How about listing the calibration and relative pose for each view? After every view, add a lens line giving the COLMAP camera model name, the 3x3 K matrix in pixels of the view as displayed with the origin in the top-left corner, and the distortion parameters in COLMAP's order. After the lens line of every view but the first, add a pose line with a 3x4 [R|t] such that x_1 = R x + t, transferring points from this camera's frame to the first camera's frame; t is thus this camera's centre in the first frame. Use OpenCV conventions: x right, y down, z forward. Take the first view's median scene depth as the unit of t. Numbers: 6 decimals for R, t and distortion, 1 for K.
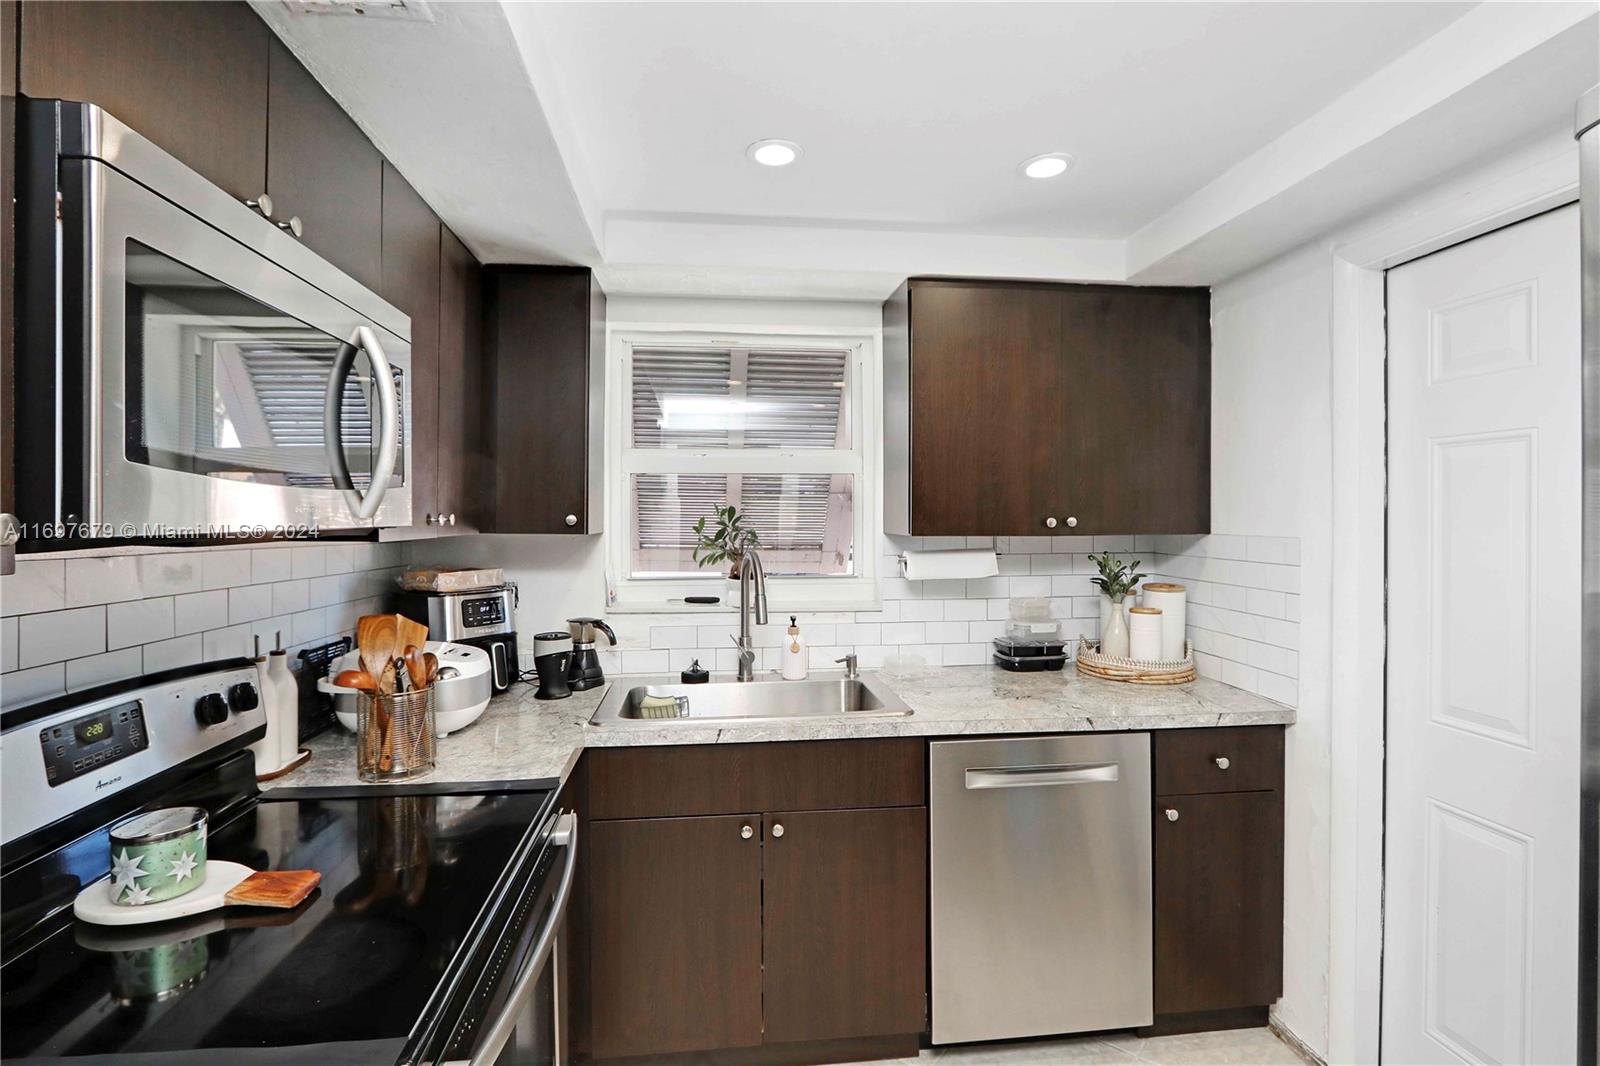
lens RADIAL K [[769.2, 0, 798.1], [0, 769.2, 516.4], [0, 0, 1]] dist [-0.002153, 0.000104]
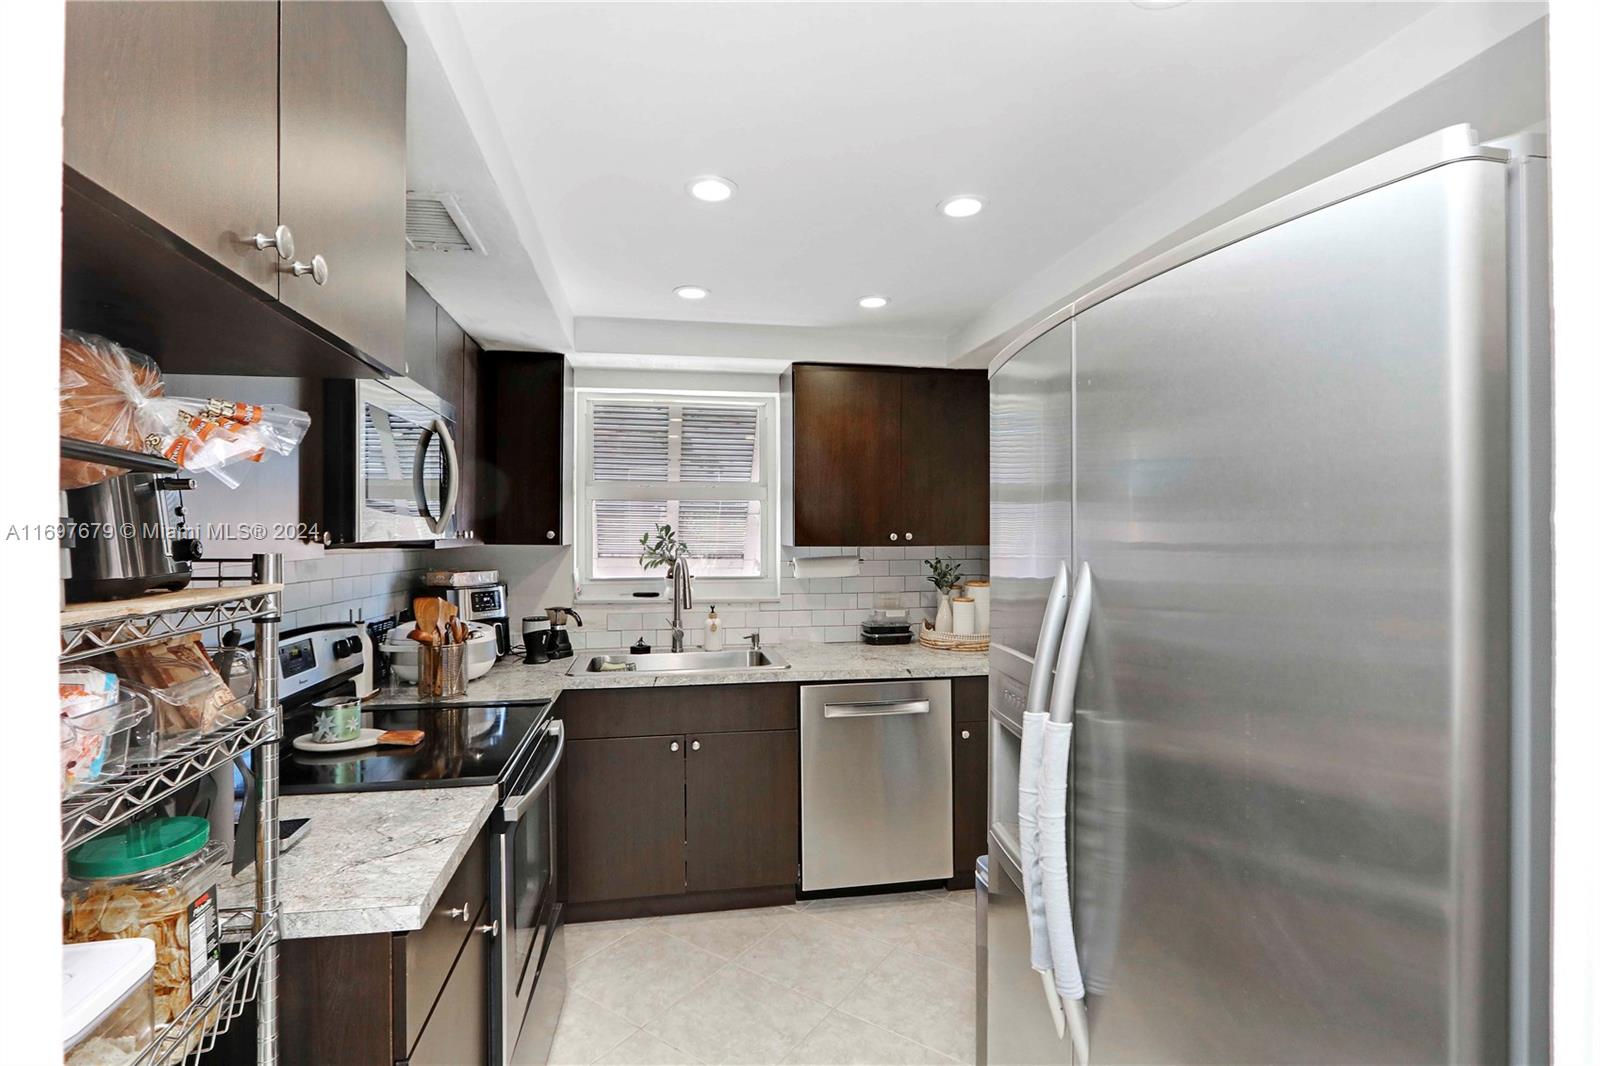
lens RADIAL K [[750.3, 0, 791.0], [0, 750.3, 535.2], [0, 0, 1]] dist [-0.000436, 0.000004]
pose [[0.998396, 0.000550, 0.056622, 0.061887], [-0.000795, 0.999990, 0.004296, -0.000906], [-0.056619, -0.004334, 0.998386, -0.372001]]
